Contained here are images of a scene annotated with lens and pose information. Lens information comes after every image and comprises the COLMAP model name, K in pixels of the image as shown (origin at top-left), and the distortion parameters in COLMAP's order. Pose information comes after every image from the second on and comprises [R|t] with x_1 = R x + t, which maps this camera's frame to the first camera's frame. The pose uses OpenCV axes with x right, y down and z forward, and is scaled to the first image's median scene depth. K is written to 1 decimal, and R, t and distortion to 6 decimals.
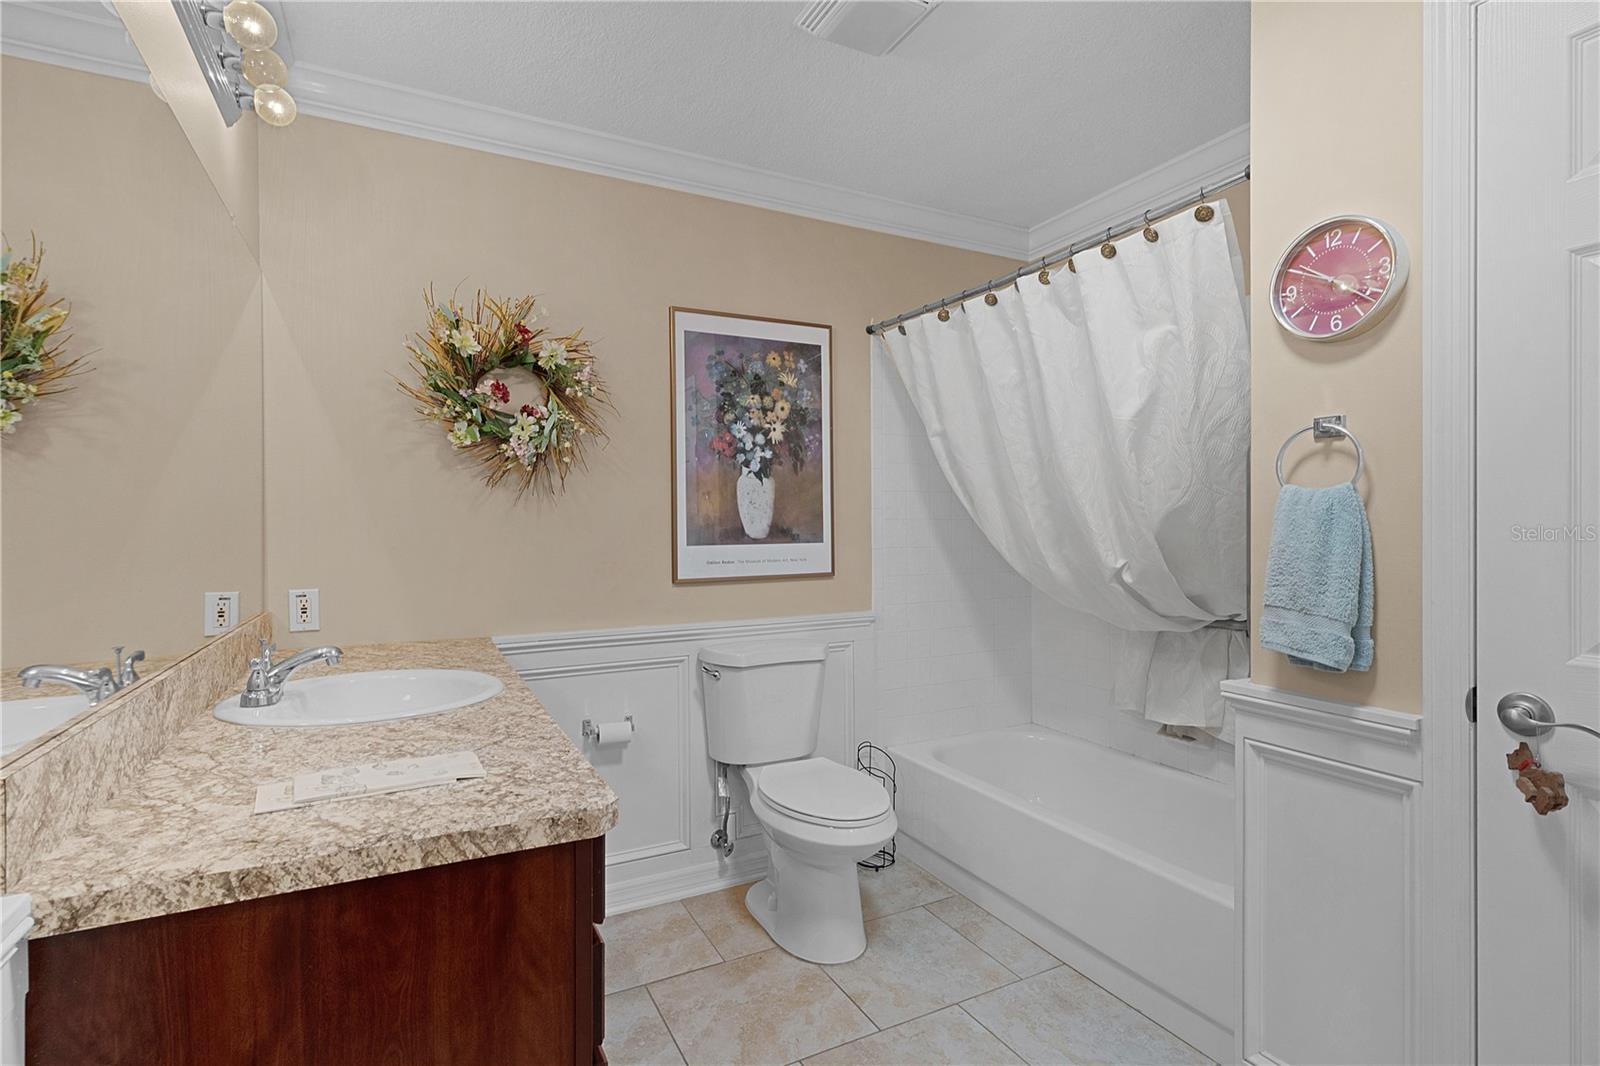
lens RADIAL K [[777.5, 0, 795.6], [0, 777.5, 532.5], [0, 0, 1]] dist [-0.000124, 0.000770]
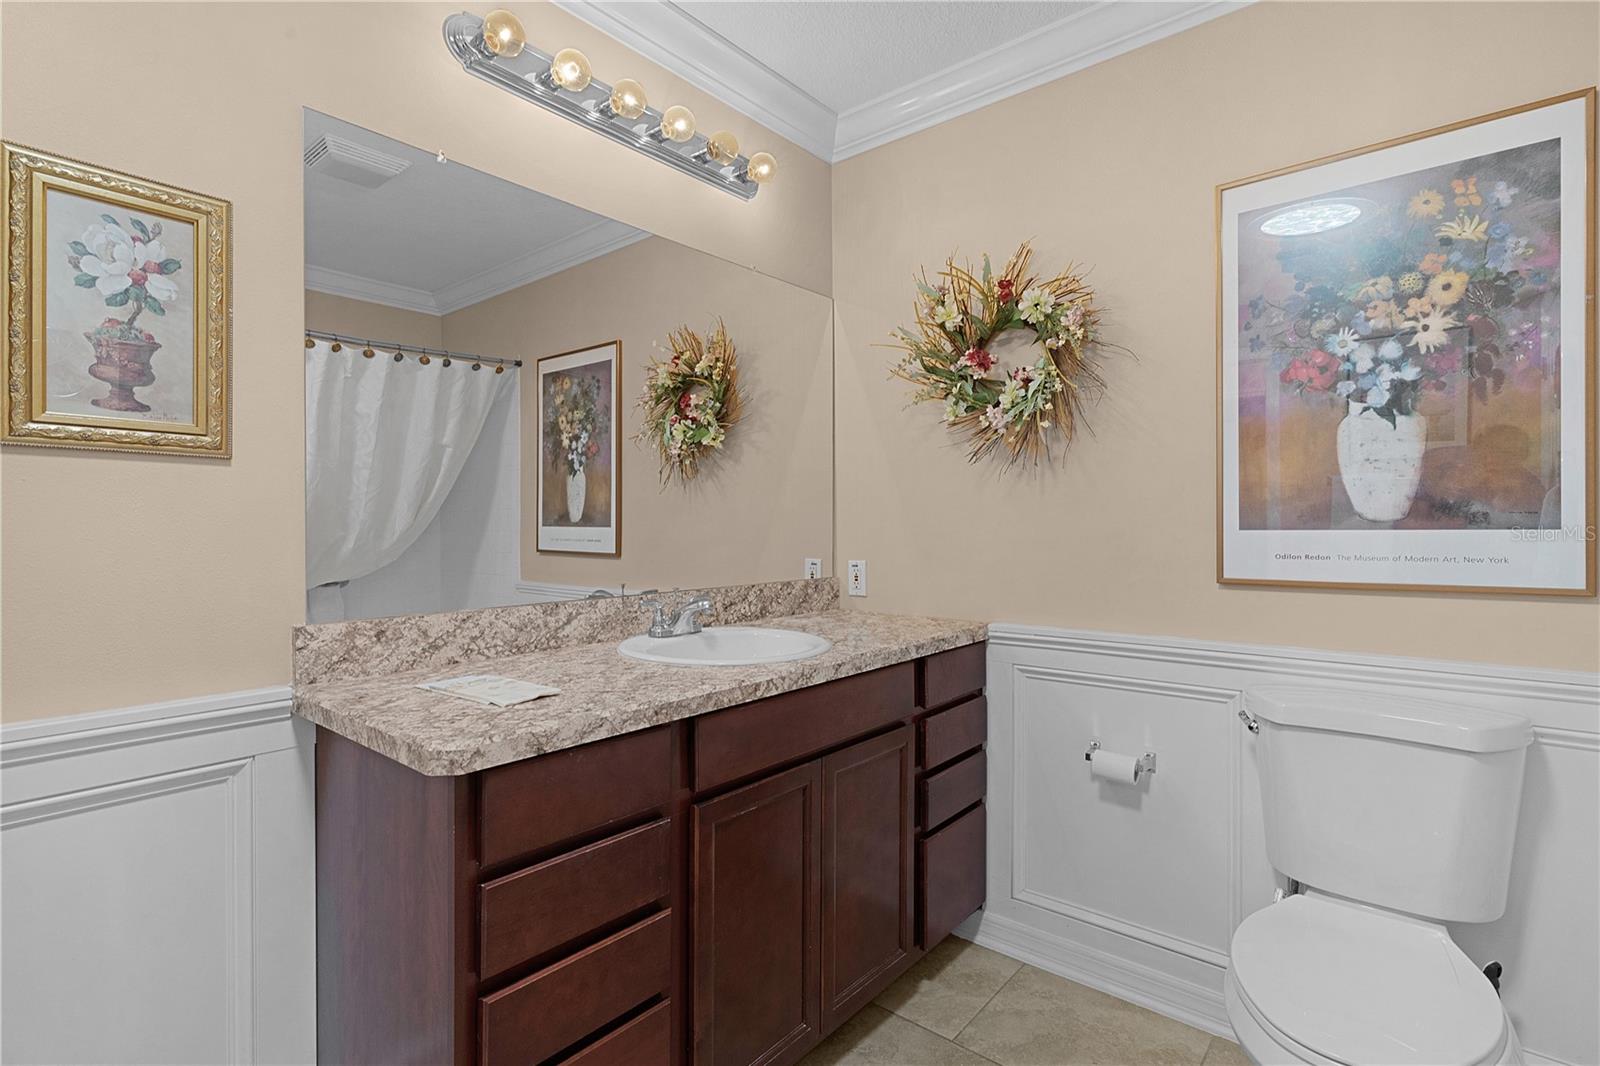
lens RADIAL K [[777.5, 0, 793.0], [0, 777.5, 528.1], [0, 0, 1]] dist [-0.000124, 0.000770]
pose [[0.373330, 0.013641, -0.927598, 0.331302], [-0.002143, 0.999902, 0.013841, 0.006612], [0.927696, -0.003179, 0.373323, 0.364305]]
